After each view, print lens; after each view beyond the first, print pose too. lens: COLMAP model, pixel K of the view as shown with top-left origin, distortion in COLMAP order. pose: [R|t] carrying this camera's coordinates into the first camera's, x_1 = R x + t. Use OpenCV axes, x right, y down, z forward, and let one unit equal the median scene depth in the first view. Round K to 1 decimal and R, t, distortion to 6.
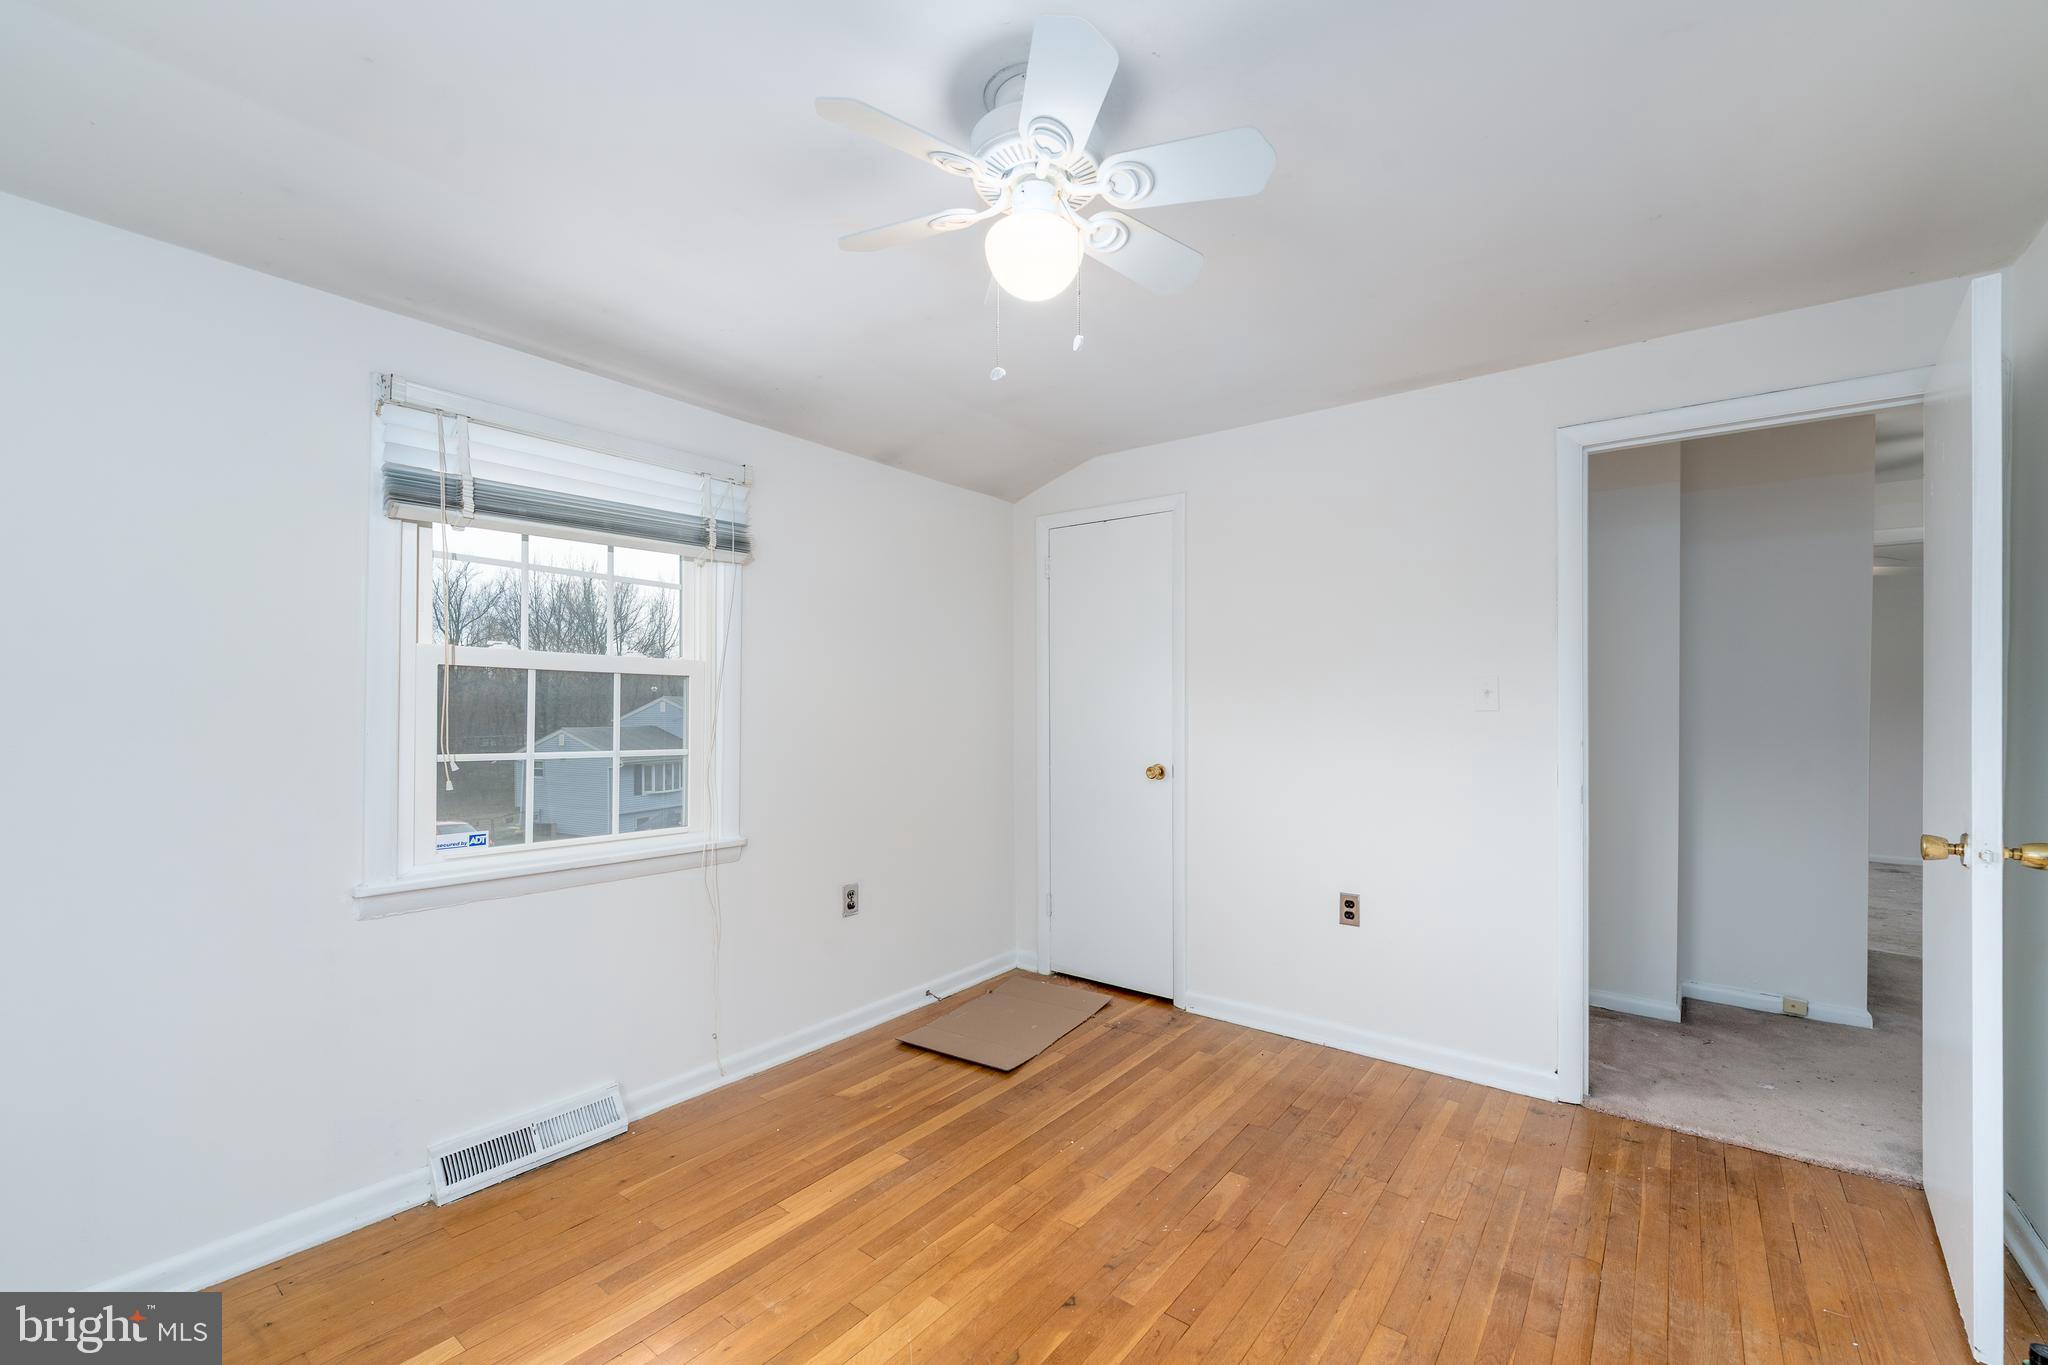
lens RADIAL K [[832.6, 0, 1026.1], [0, 832.6, 696.1], [0, 0, 1]] dist [-0.002438, -0.000768]
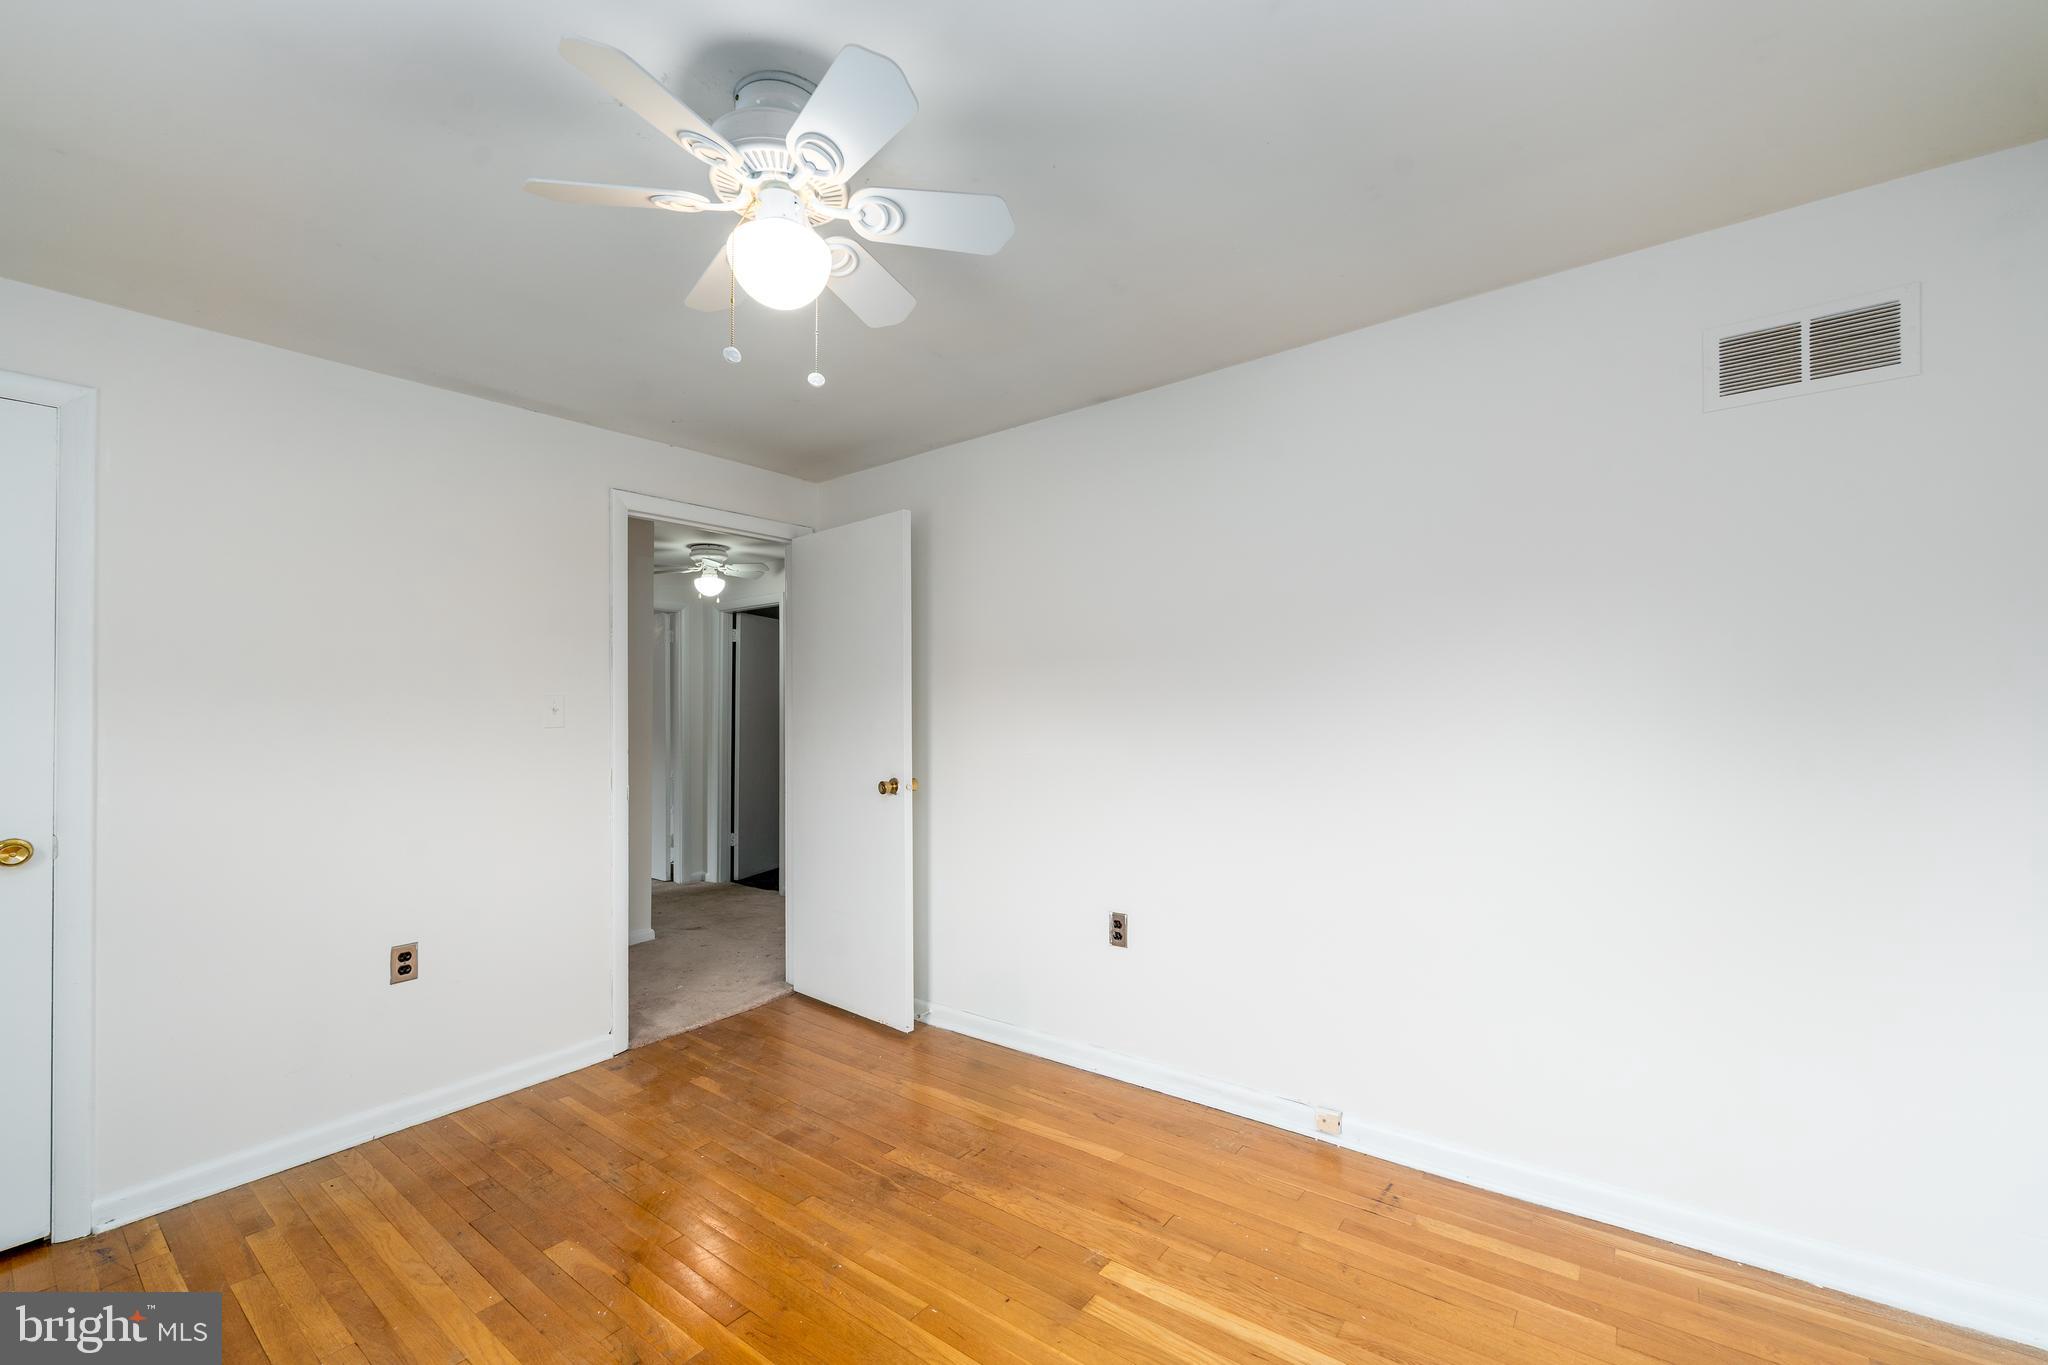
lens RADIAL K [[832.6, 0, 1032.7], [0, 832.6, 690.1], [0, 0, 1]] dist [-0.002438, -0.000768]
pose [[0.001033, 0.020682, 0.999786, -0.630848], [0.011414, 0.999721, -0.020693, -0.000575], [-0.999934, 0.011432, 0.000797, 0.458524]]
